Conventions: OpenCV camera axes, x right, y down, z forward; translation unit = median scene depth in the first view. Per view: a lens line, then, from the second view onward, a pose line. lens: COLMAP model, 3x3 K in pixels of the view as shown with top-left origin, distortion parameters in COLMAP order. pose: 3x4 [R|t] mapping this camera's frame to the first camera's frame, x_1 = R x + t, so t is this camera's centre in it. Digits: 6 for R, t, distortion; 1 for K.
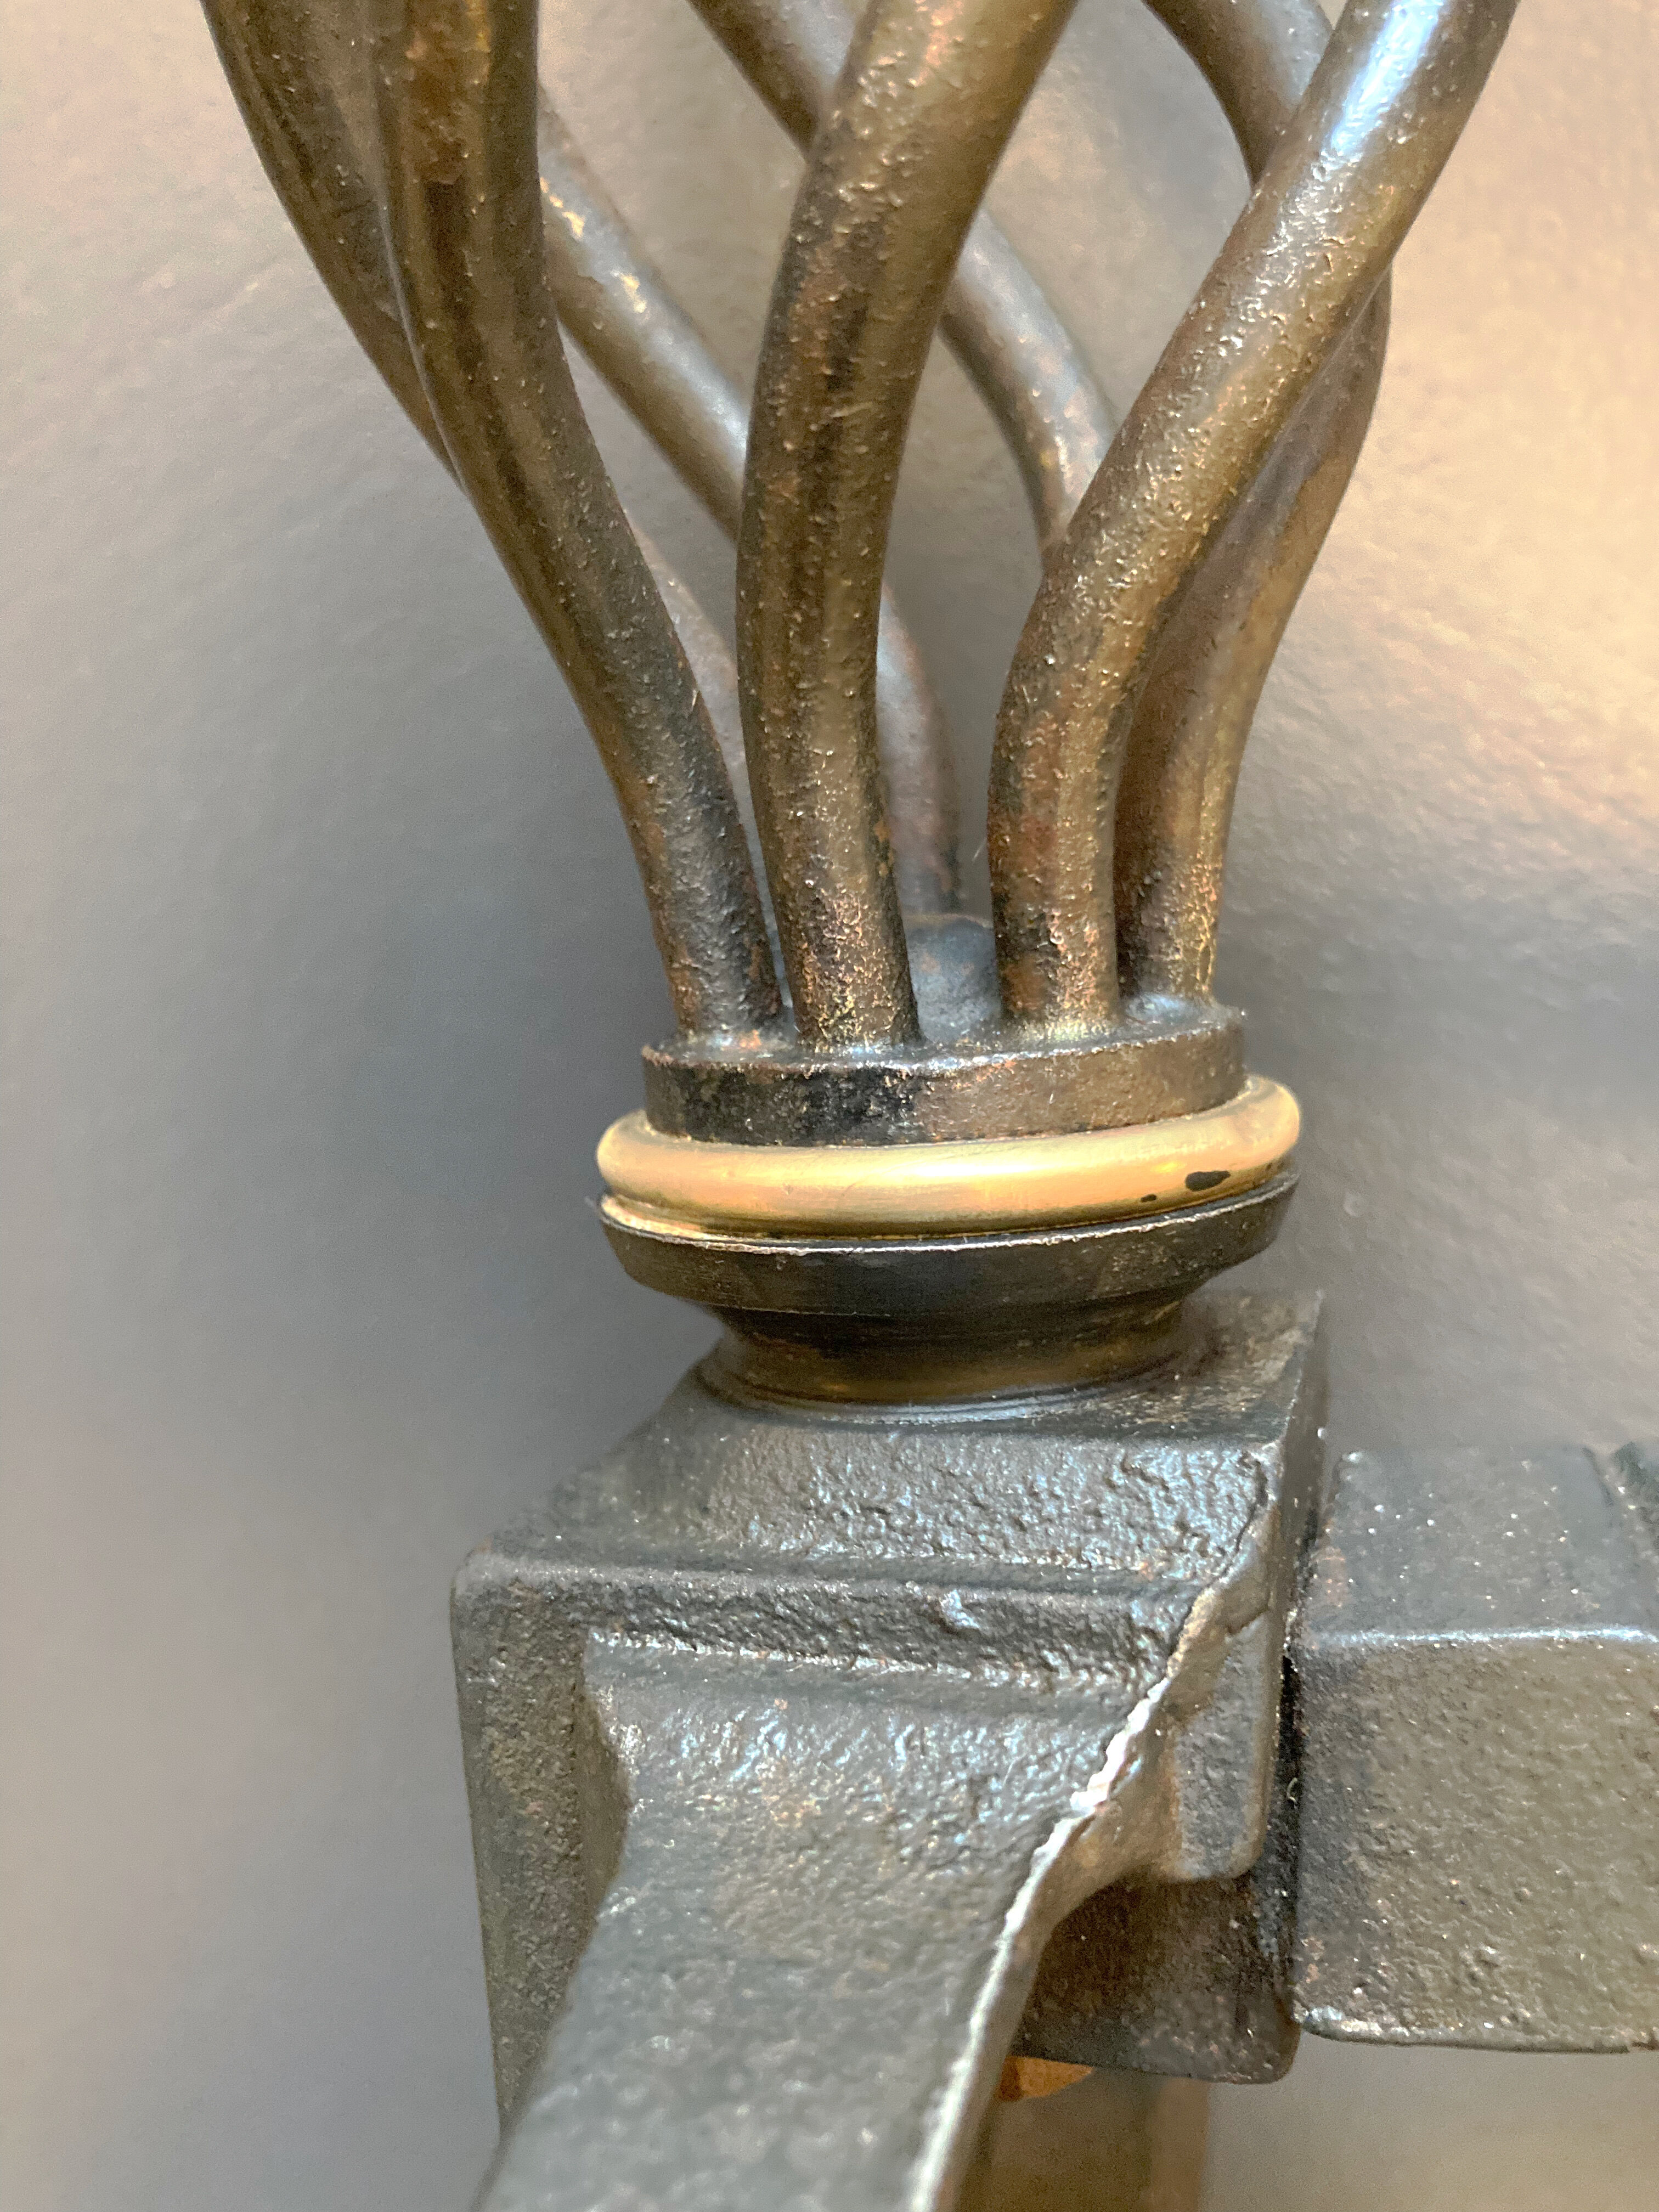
lens RADIAL K [[1876.2, 0, 834.4], [0, 1876.2, 1100.9], [0, 0, 1]] dist [-0.045950, 0.048409]
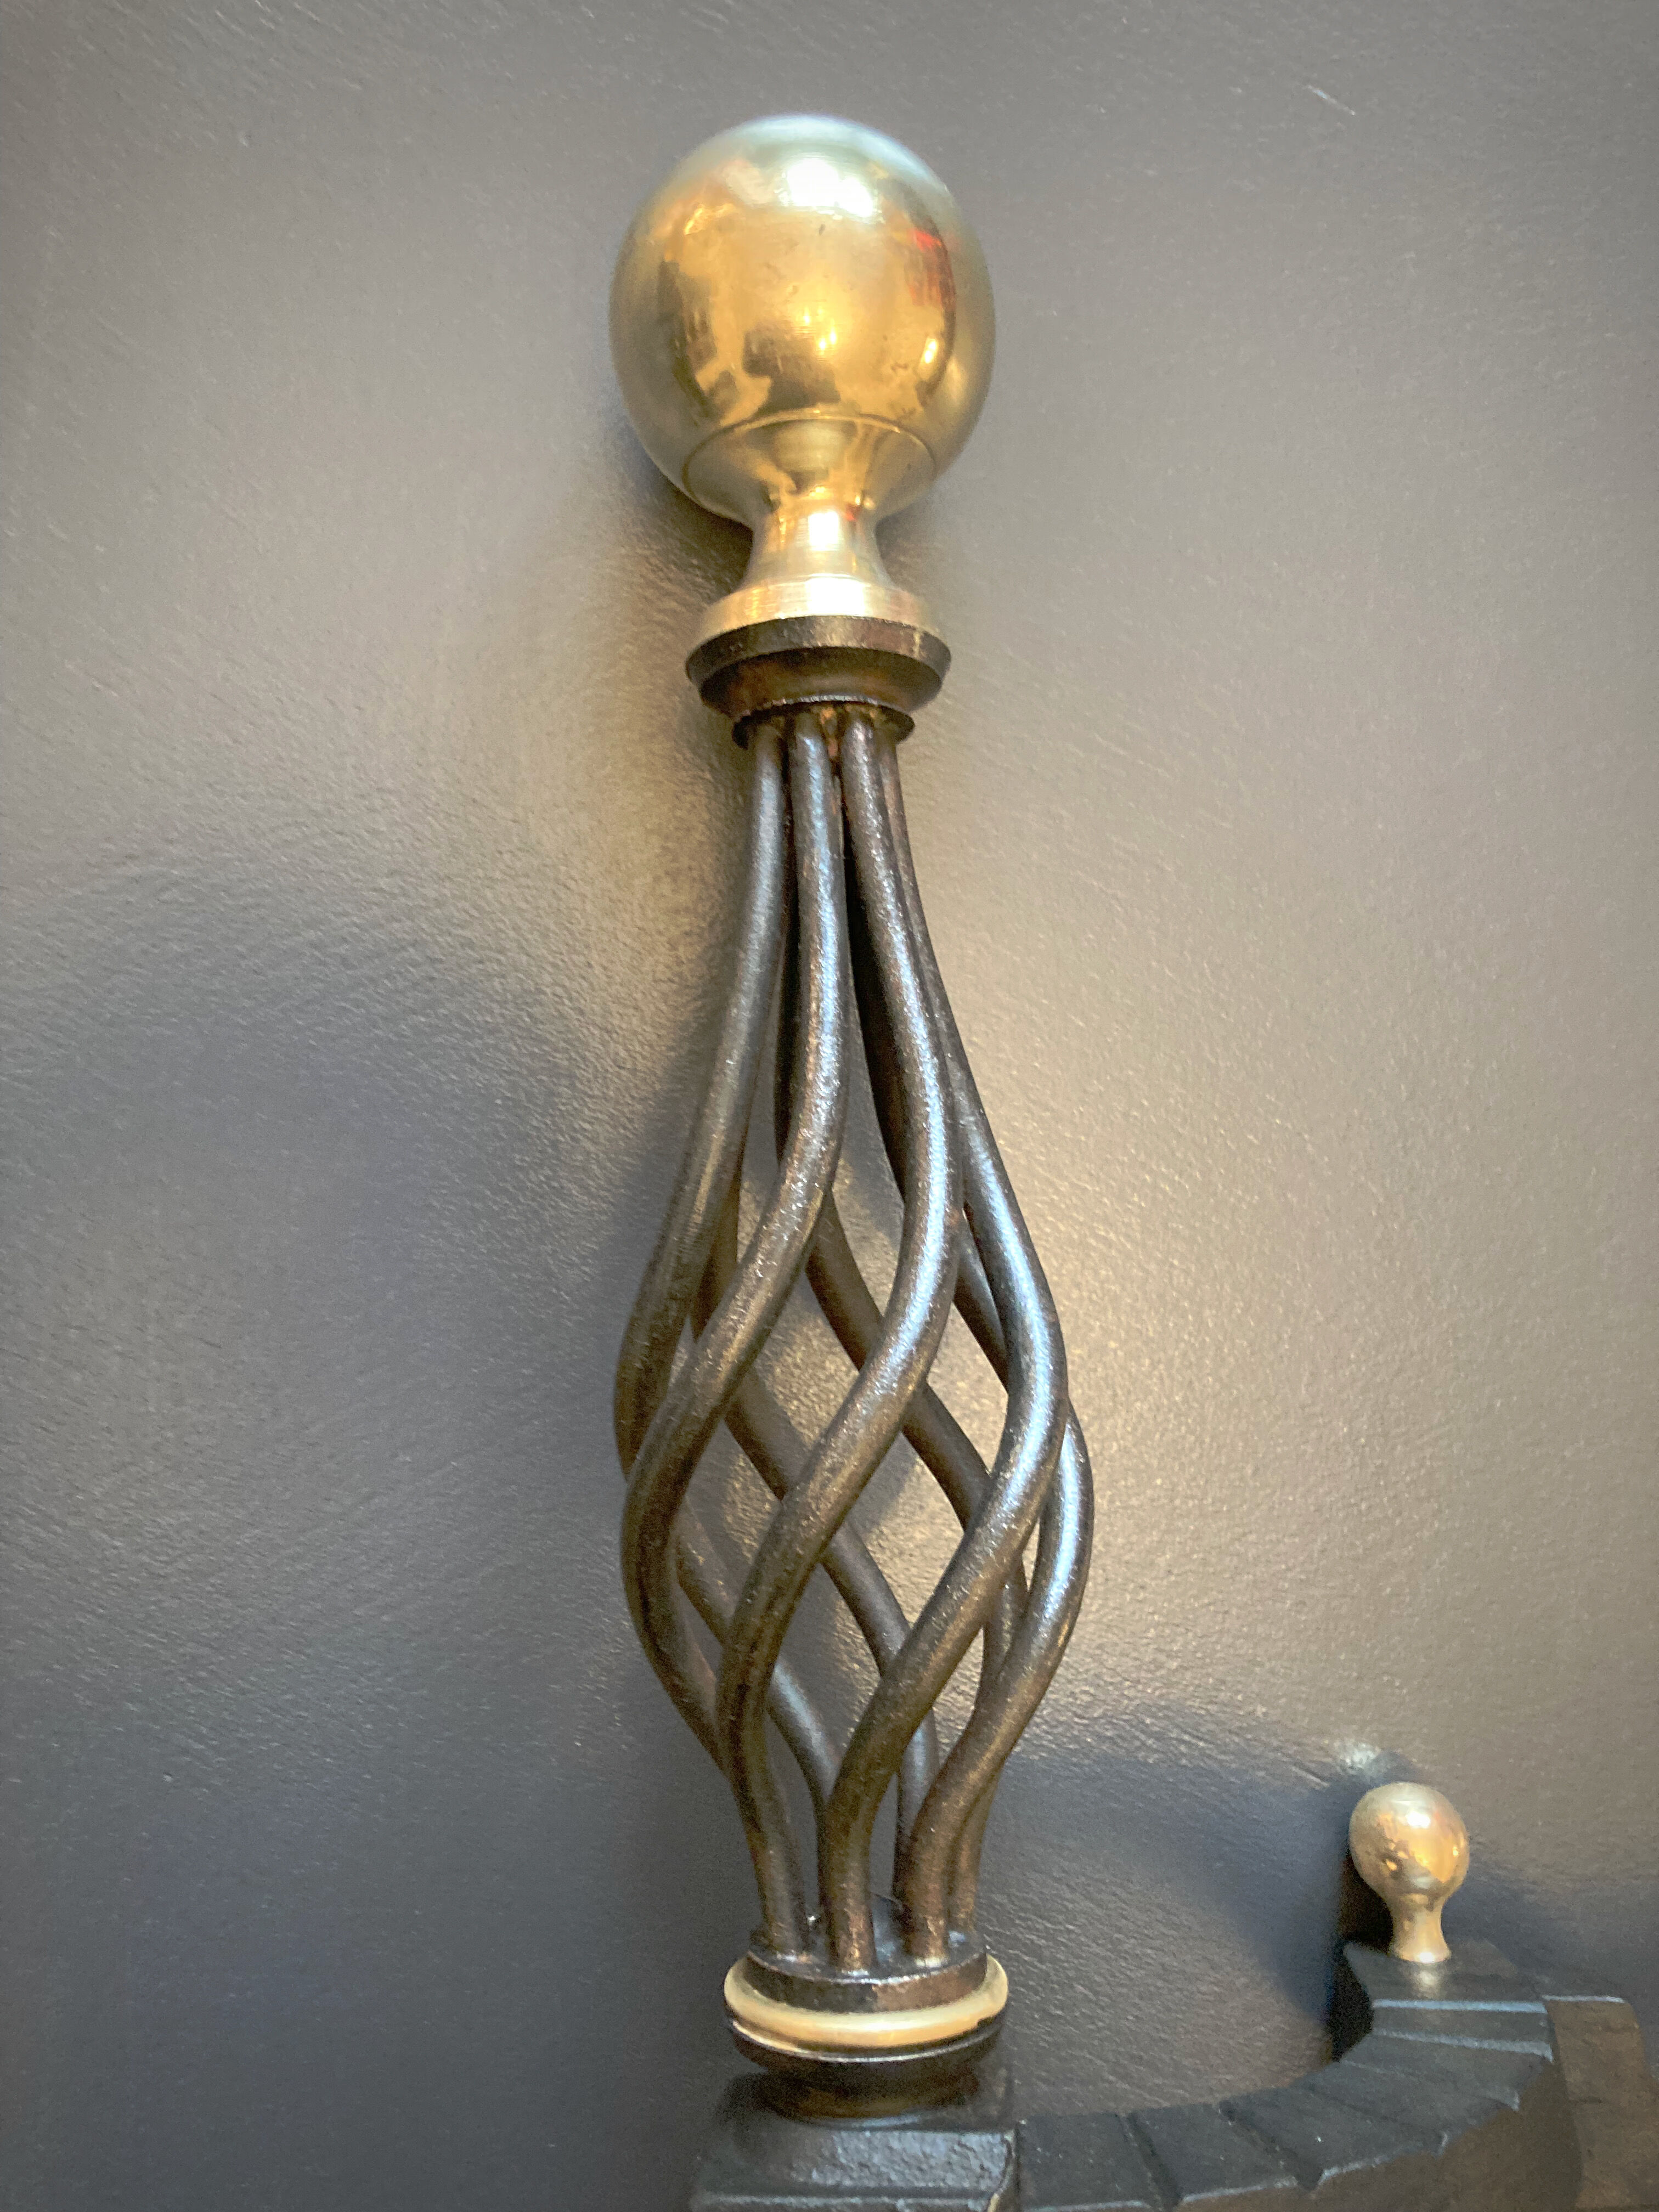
lens RADIAL K [[1823.9, 0, 757.8], [0, 1823.9, 1047.6], [0, 0, 1]] dist [0.013979, -0.055566]
pose [[0.972651, 0.080175, 0.217996, -0.803467], [-0.016193, 0.959660, -0.280696, -0.563782], [-0.231707, 0.269489, 0.934712, -1.758026]]
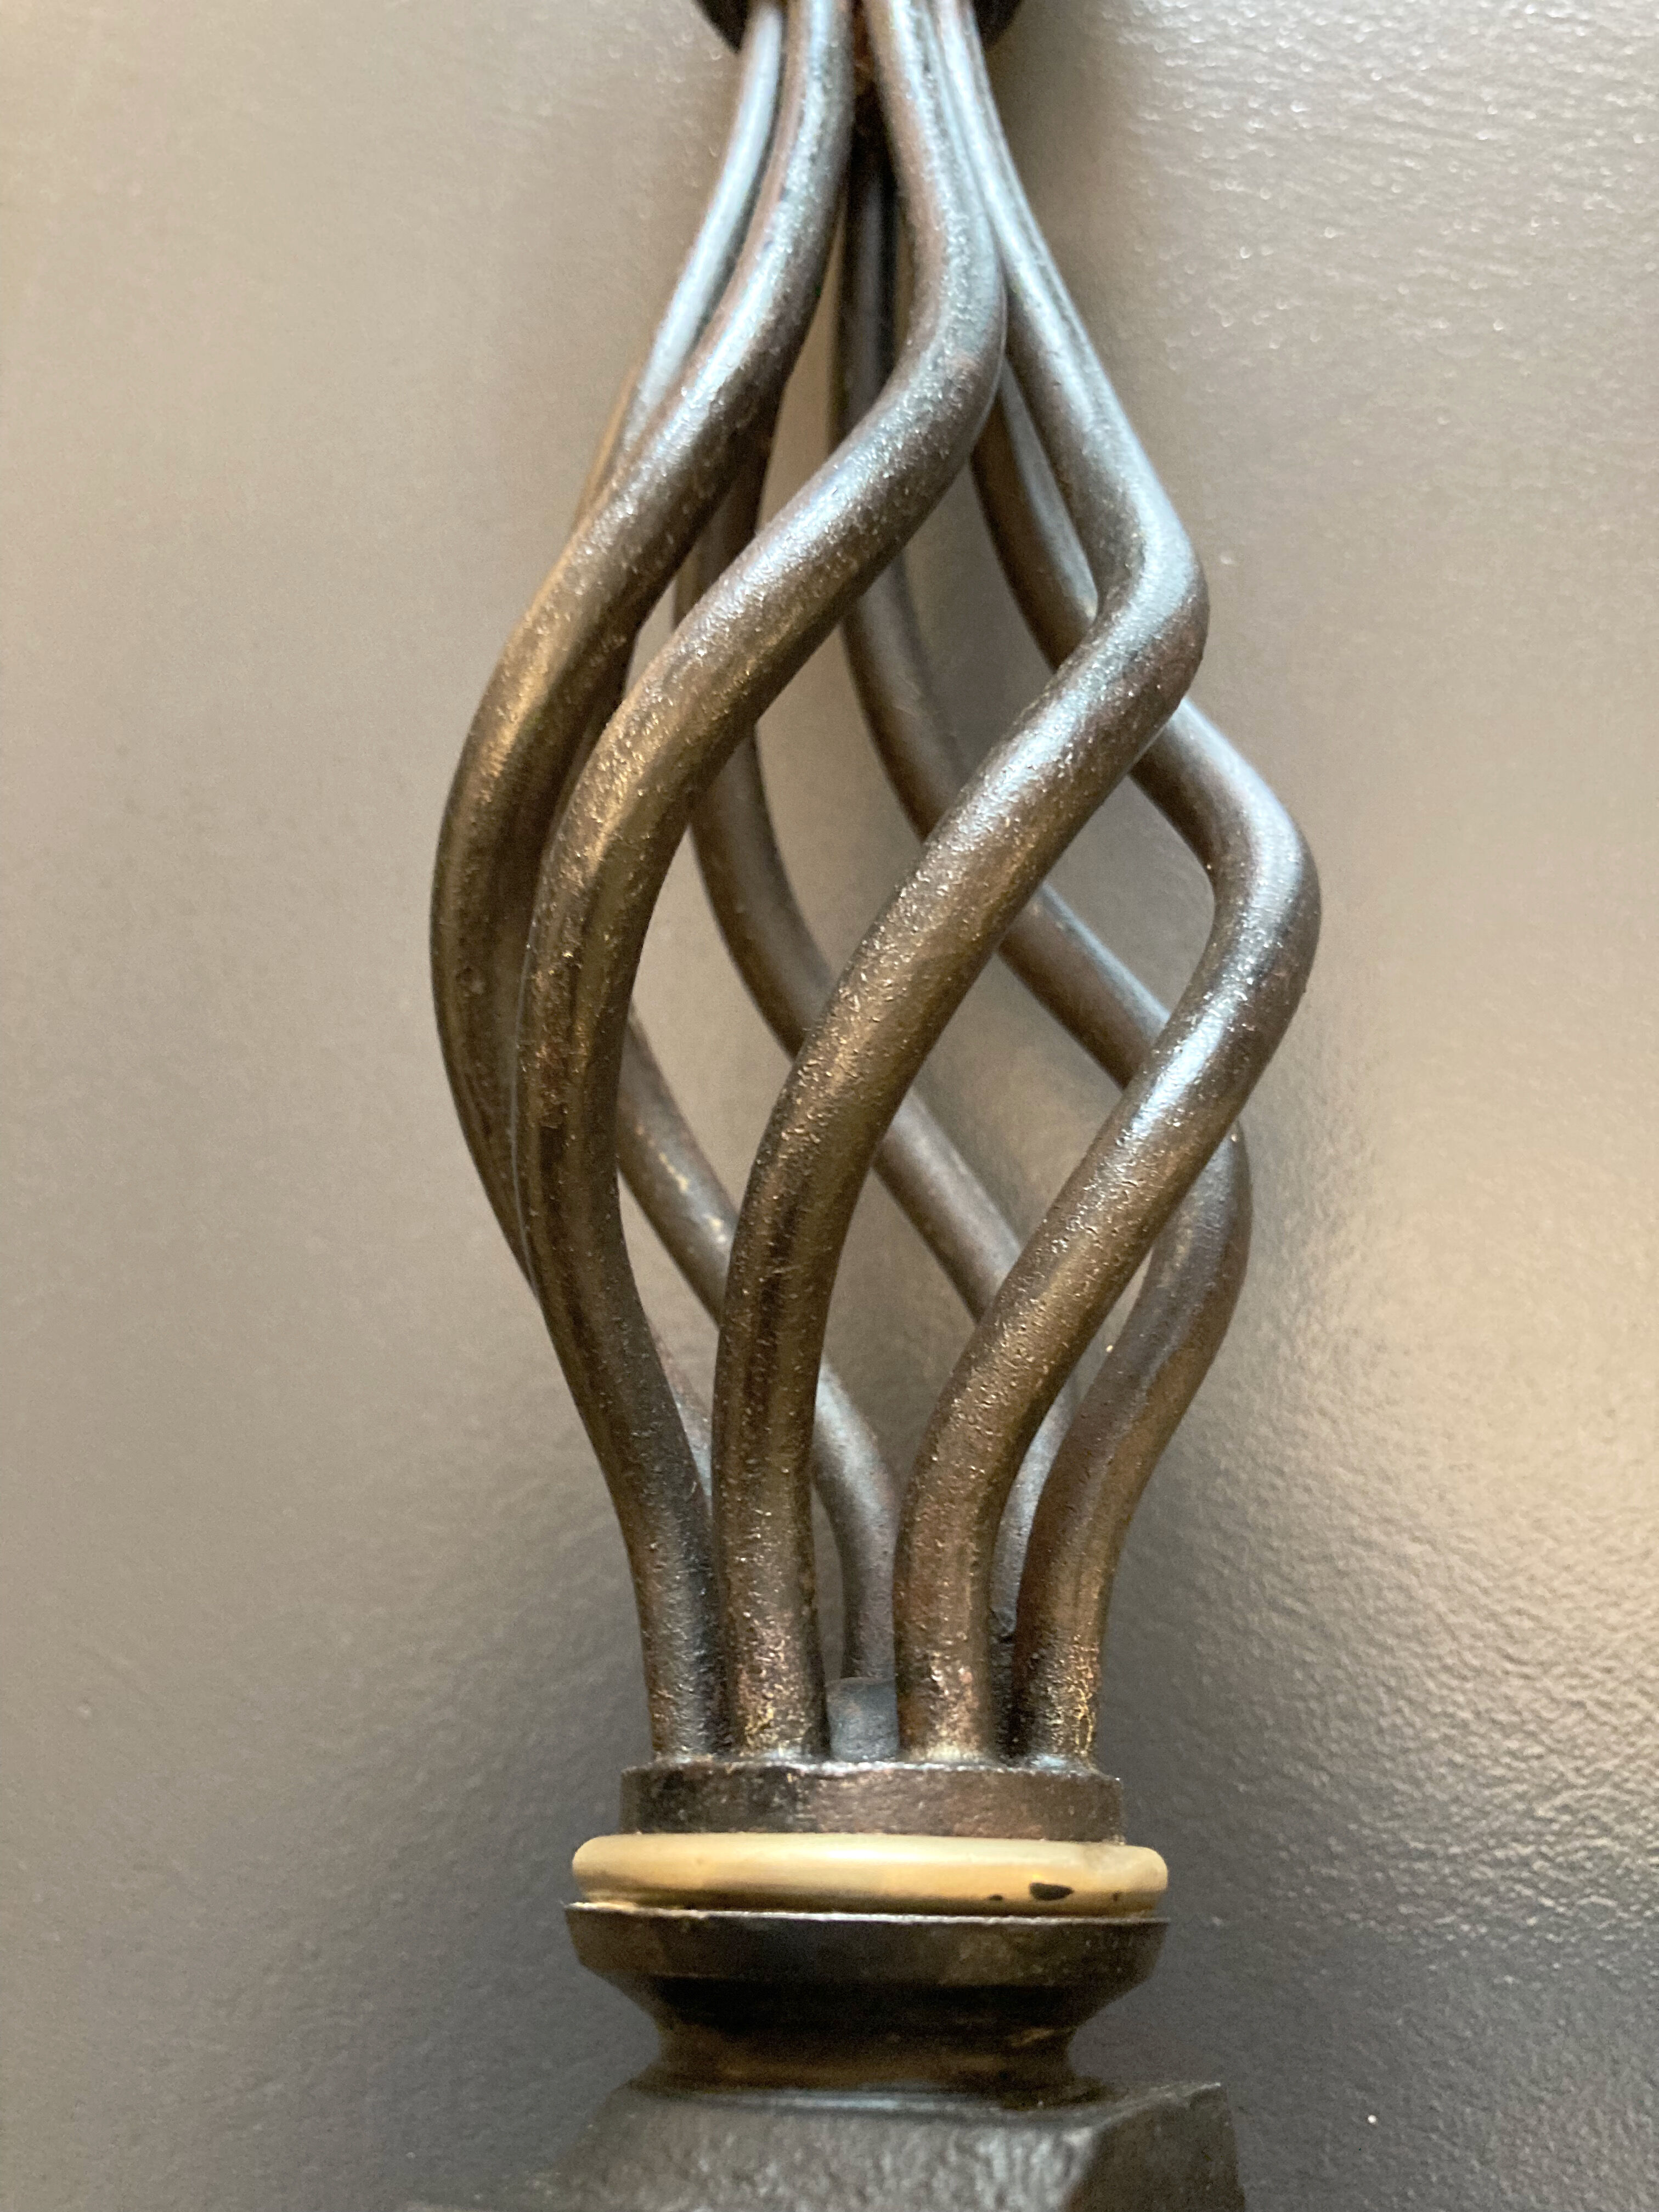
lens RADIAL K [[1823.9, 0, 827.8], [0, 1823.9, 1120.1], [0, 0, 1]] dist [0.013979, -0.055566]
pose [[0.990677, 0.034752, -0.131723, 0.195922], [-0.095927, 0.864510, -0.493376, 0.205635], [0.096730, 0.501412, 0.859784, -0.260672]]
